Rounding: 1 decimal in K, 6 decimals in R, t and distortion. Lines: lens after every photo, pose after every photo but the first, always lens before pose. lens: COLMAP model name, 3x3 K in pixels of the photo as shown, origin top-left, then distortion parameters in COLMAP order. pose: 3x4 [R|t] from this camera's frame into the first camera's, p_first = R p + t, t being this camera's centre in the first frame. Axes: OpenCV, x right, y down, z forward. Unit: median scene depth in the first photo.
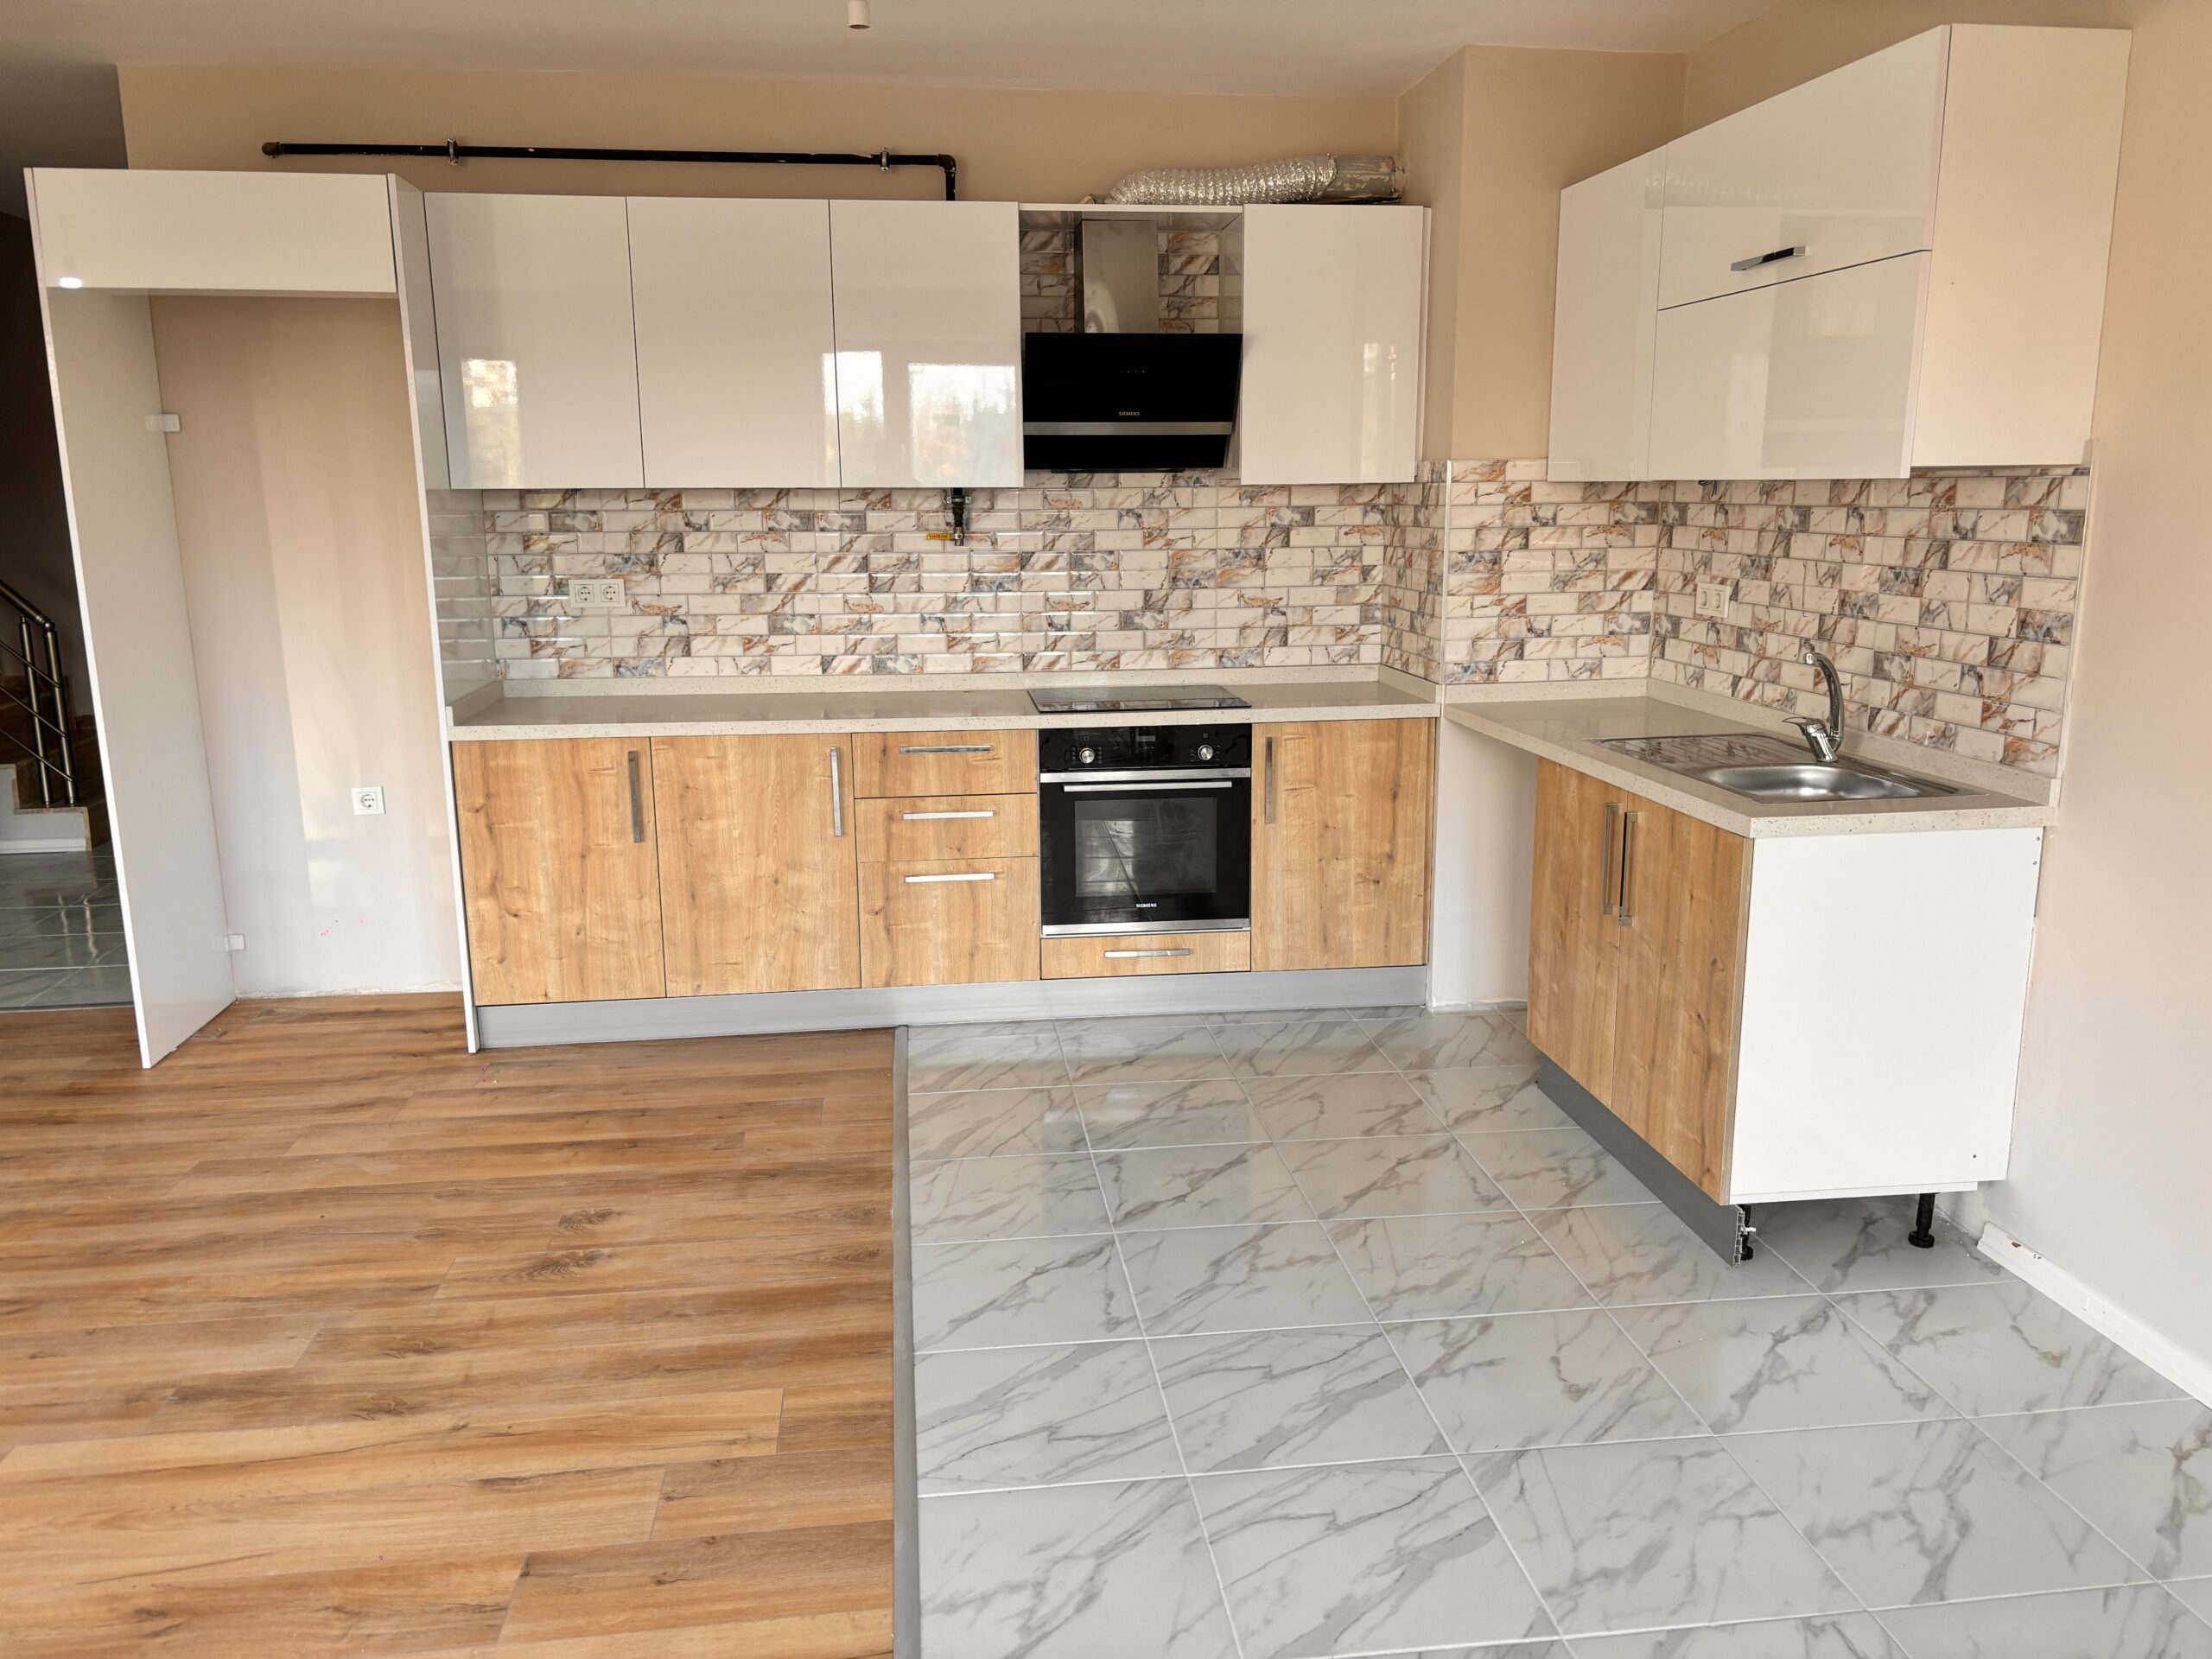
lens RADIAL K [[1672.9, 0, 1106.0], [0, 1672.9, 829.5], [0, 0, 1]] dist [0.090528, -0.105764]
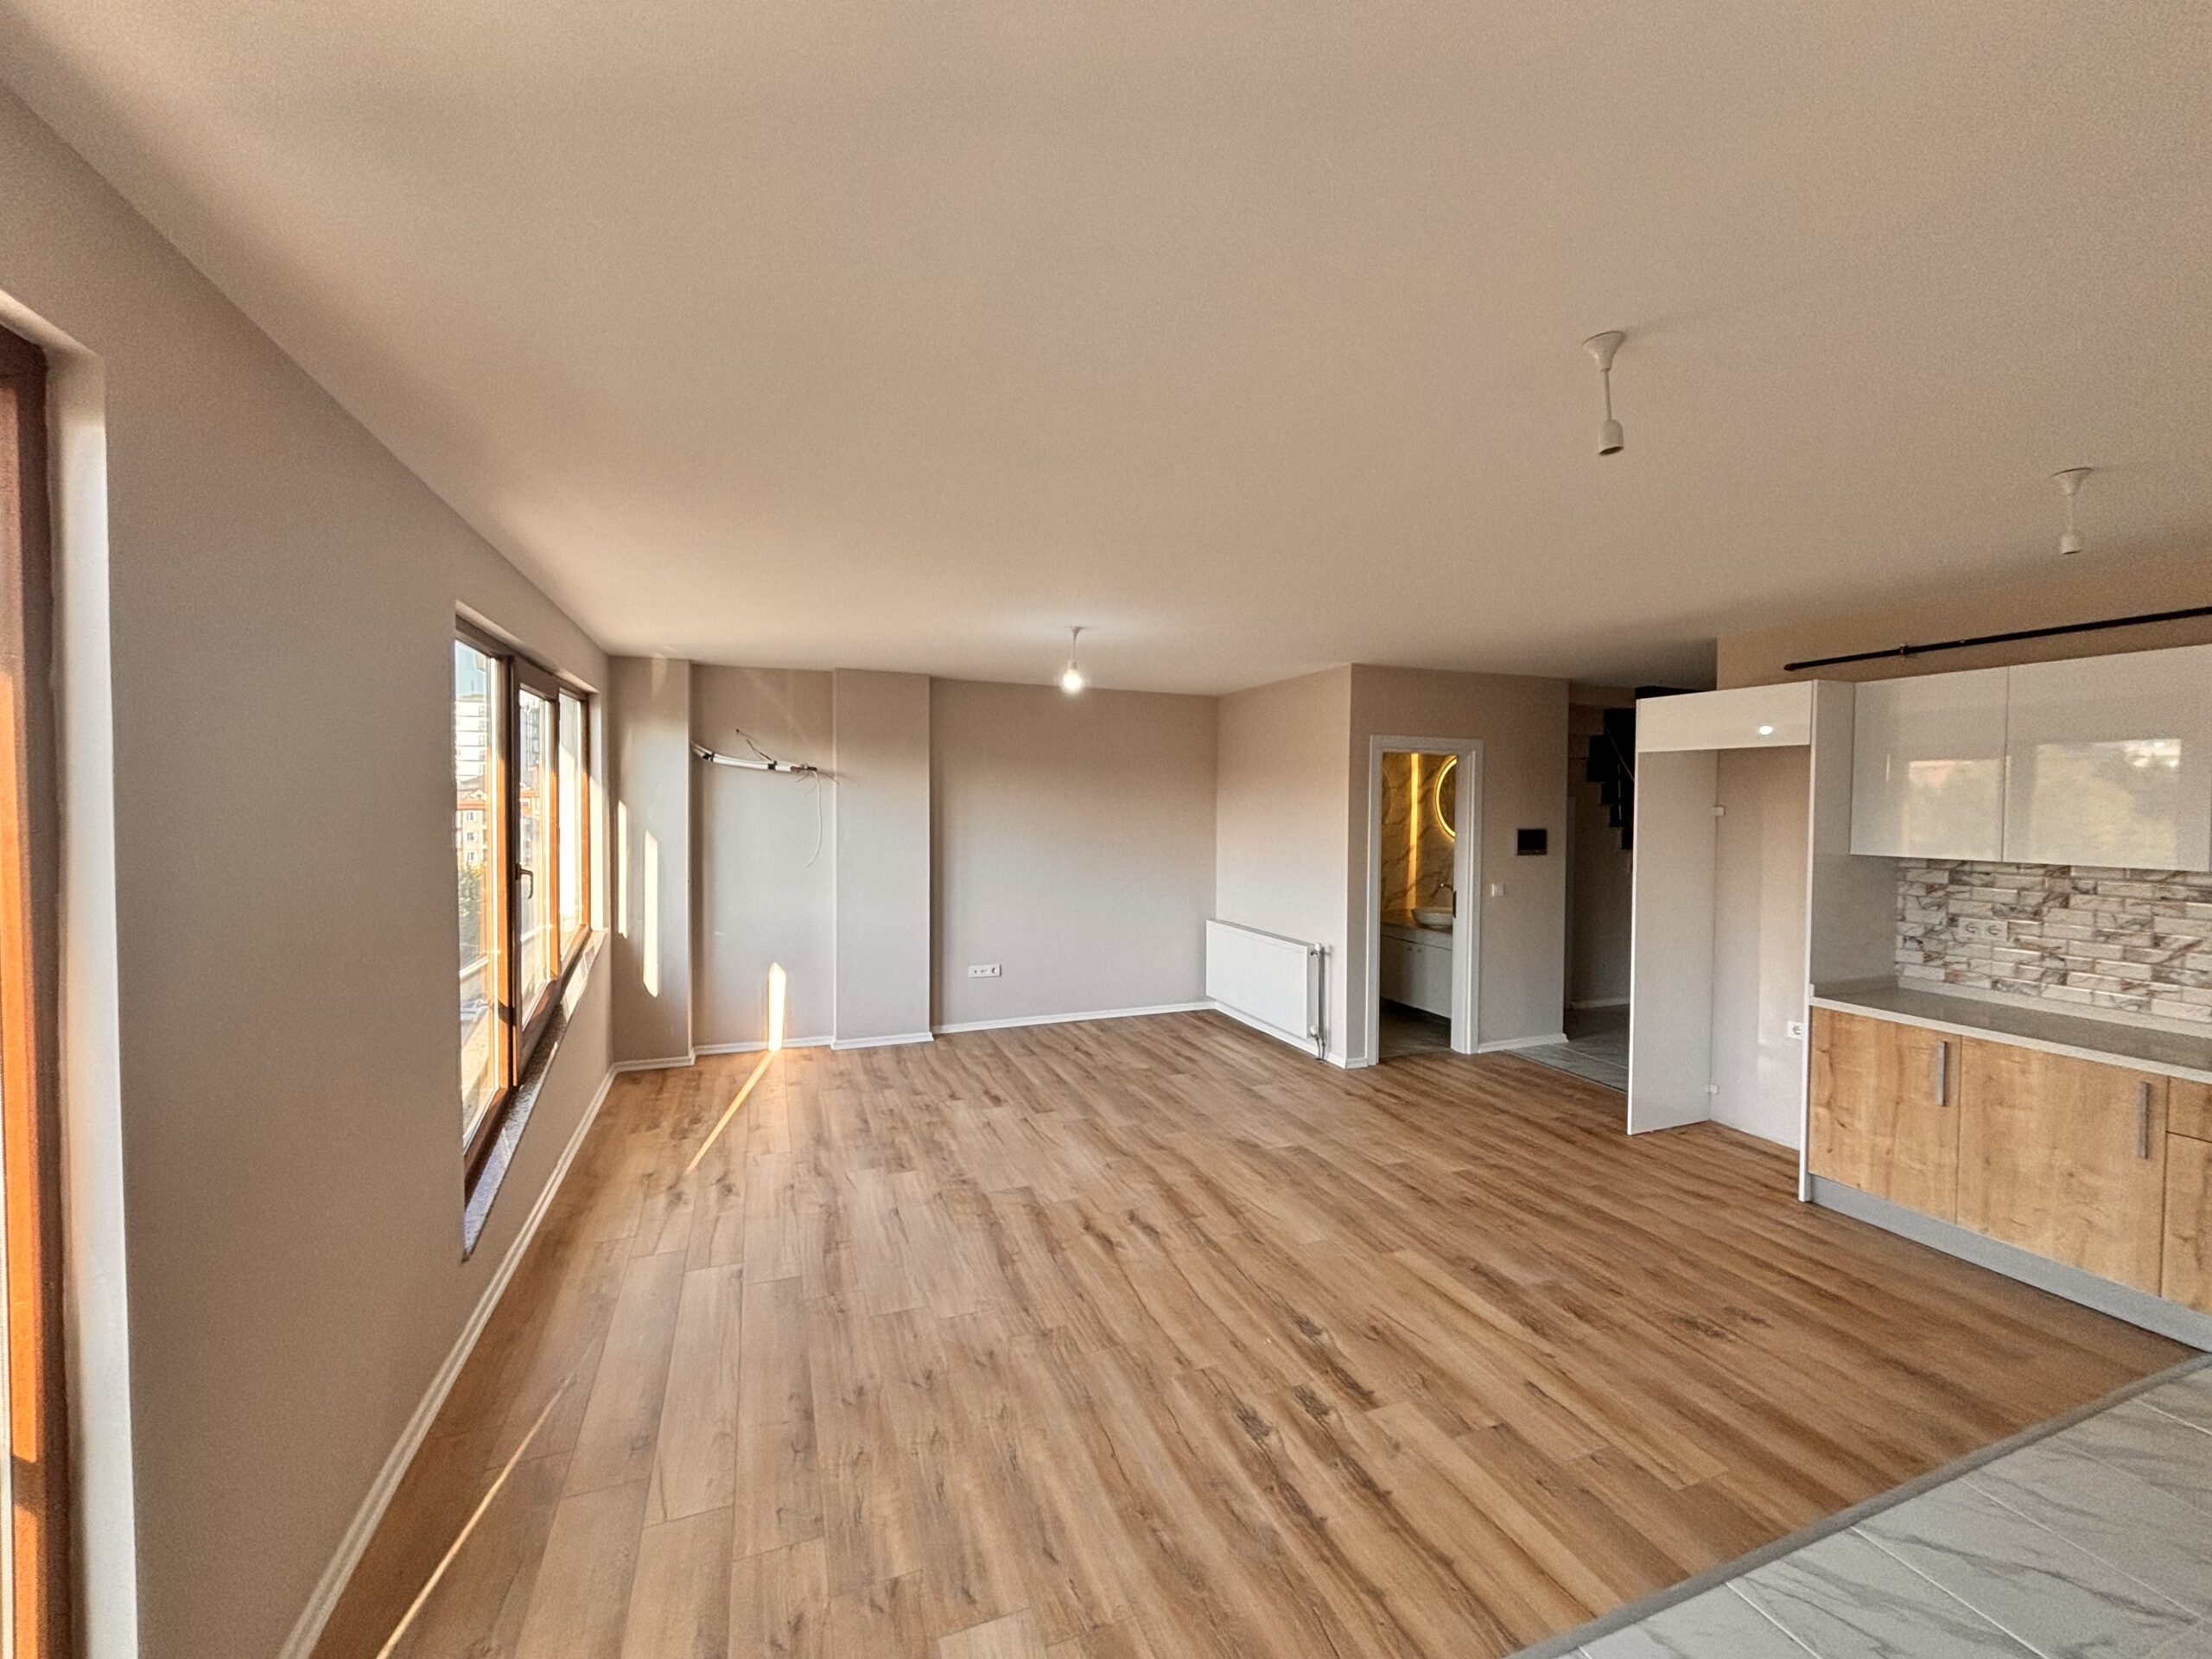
lens RADIAL K [[892.4, 0, 1106.0], [0, 892.4, 829.5], [0, 0, 1]] dist [0.007381, -0.000109]
pose [[0.245213, 0.038399, -0.968709, 0.272150], [-0.204542, 0.978772, -0.012978, -0.066446], [0.947646, 0.201324, 0.247861, 0.101595]]
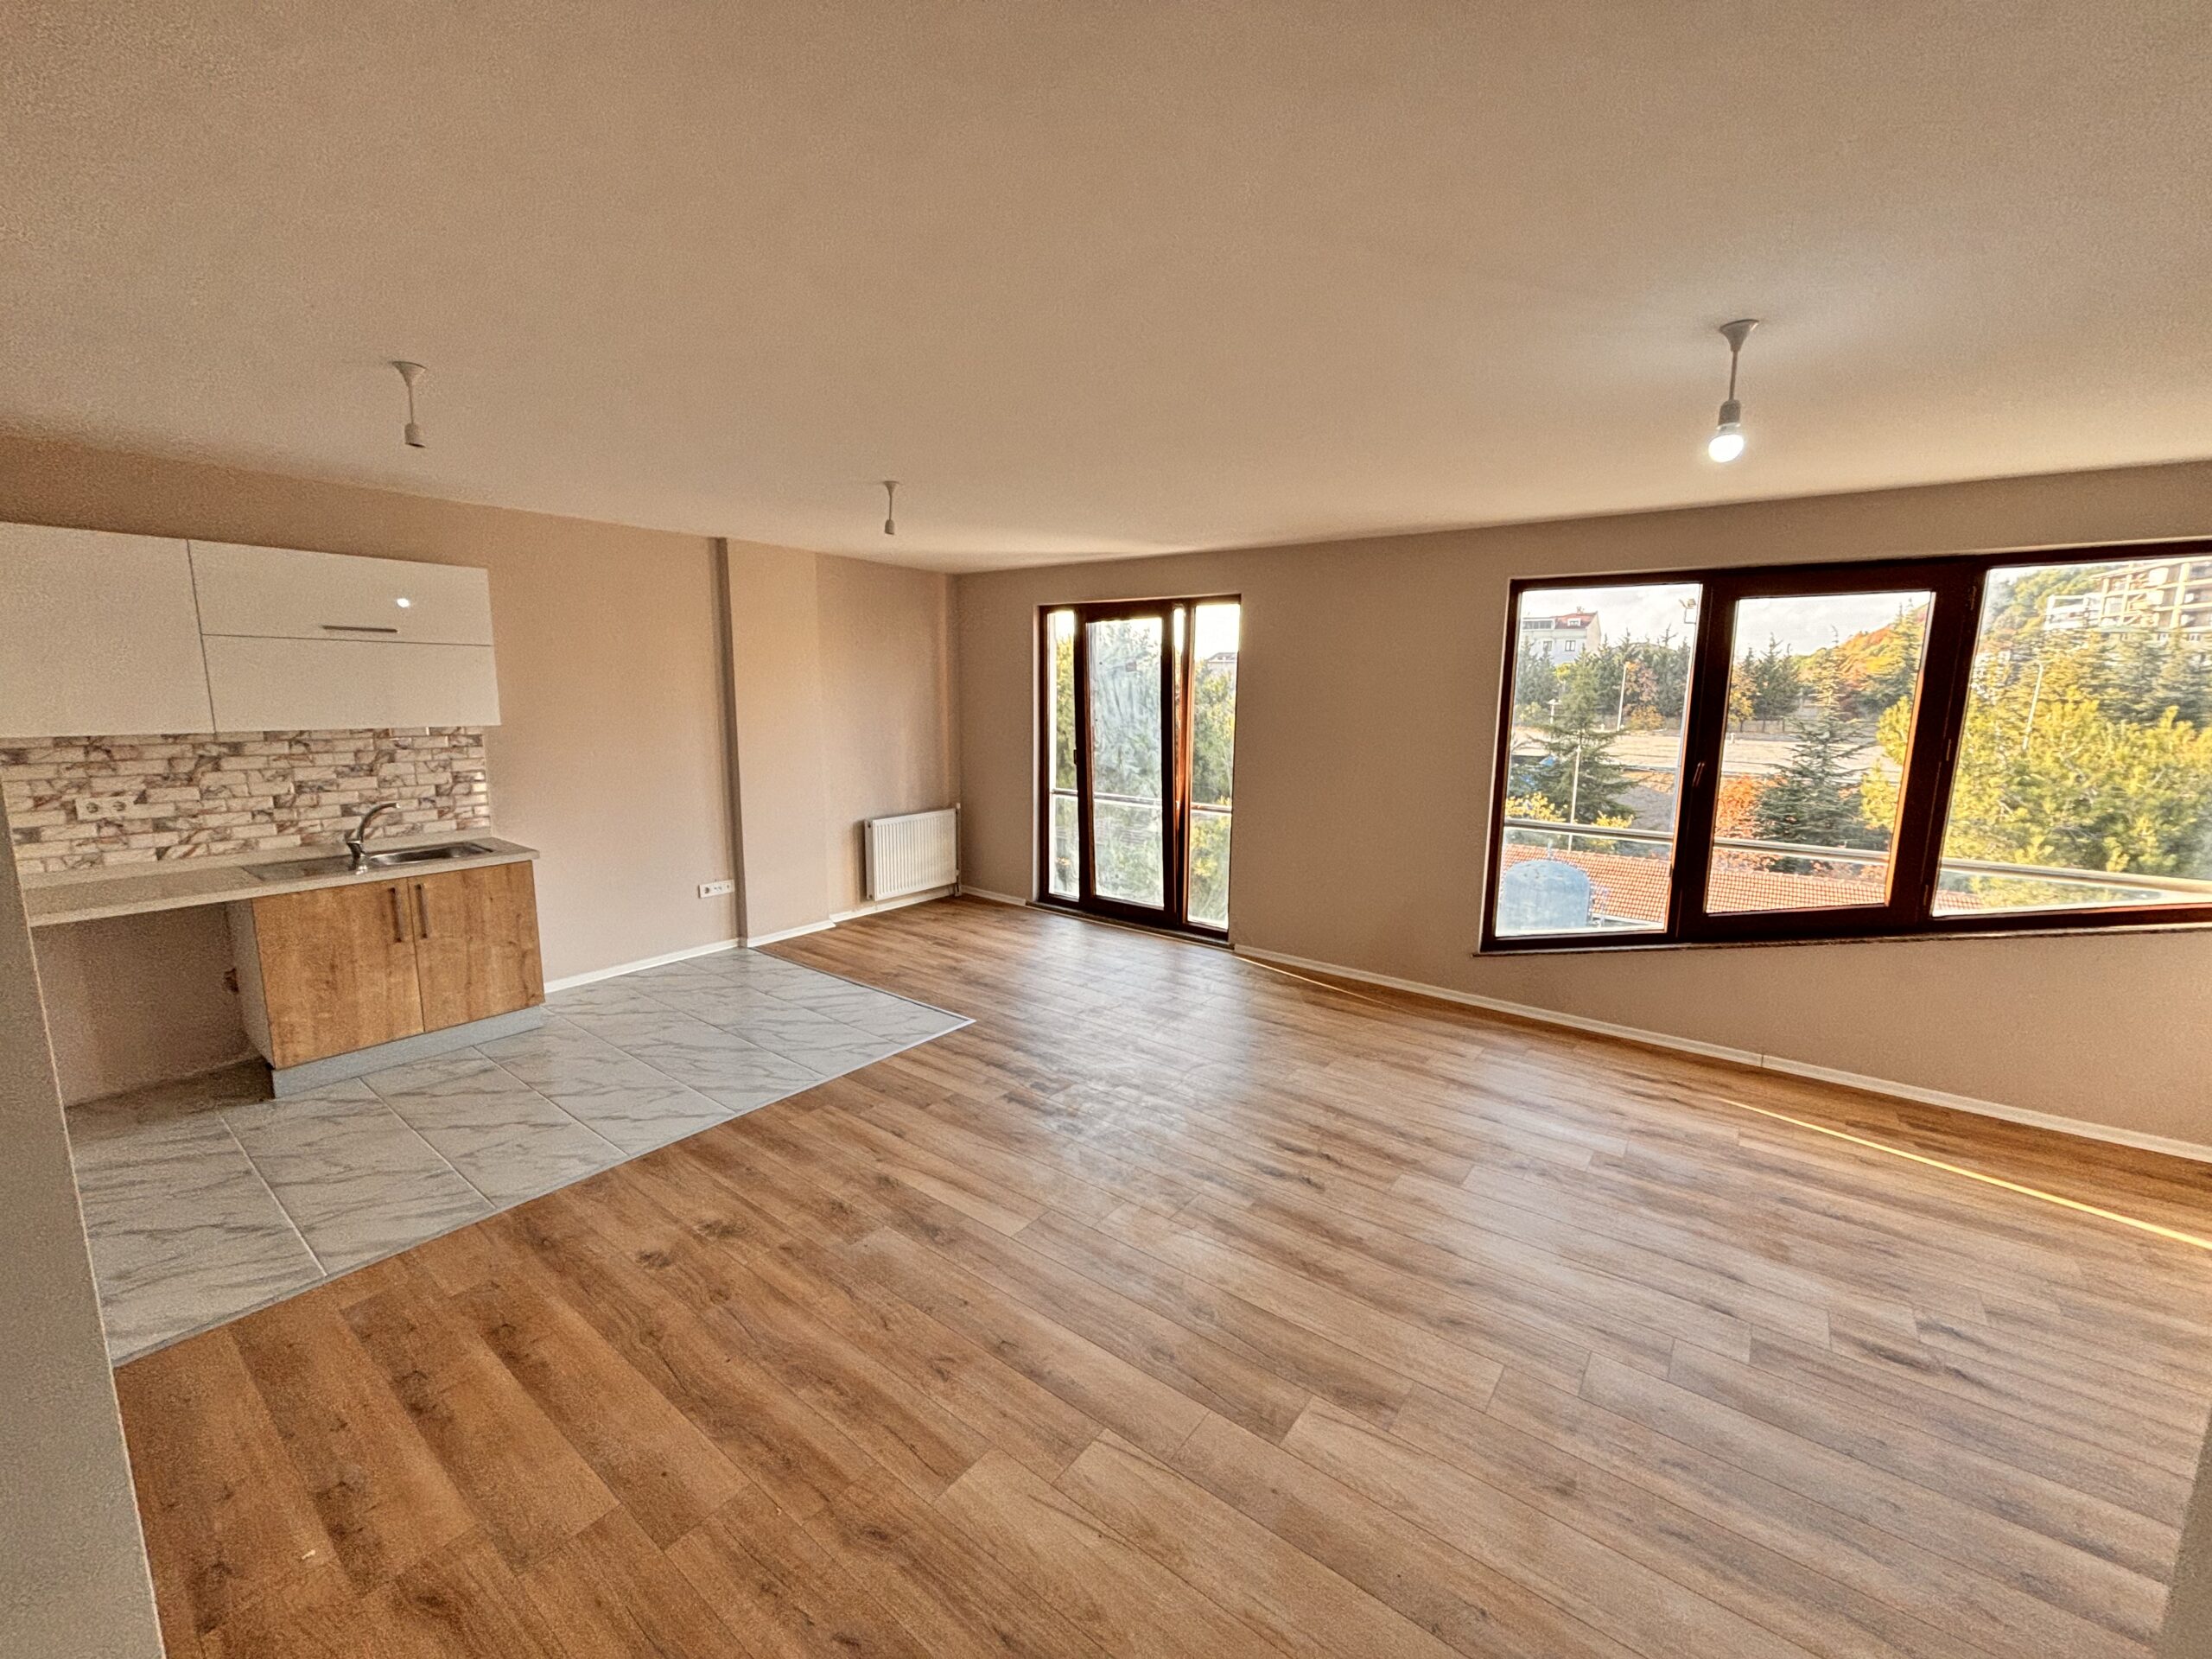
lens RADIAL K [[892.4, 0, 1106.0], [0, 892.4, 829.5], [0, 0, 1]] dist [0.007381, -0.000109]
pose [[-0.717090, -0.114480, 0.687514, -0.835649], [0.133225, 0.945717, 0.296431, -0.229847], [-0.684129, 0.304162, -0.662913, 0.889651]]
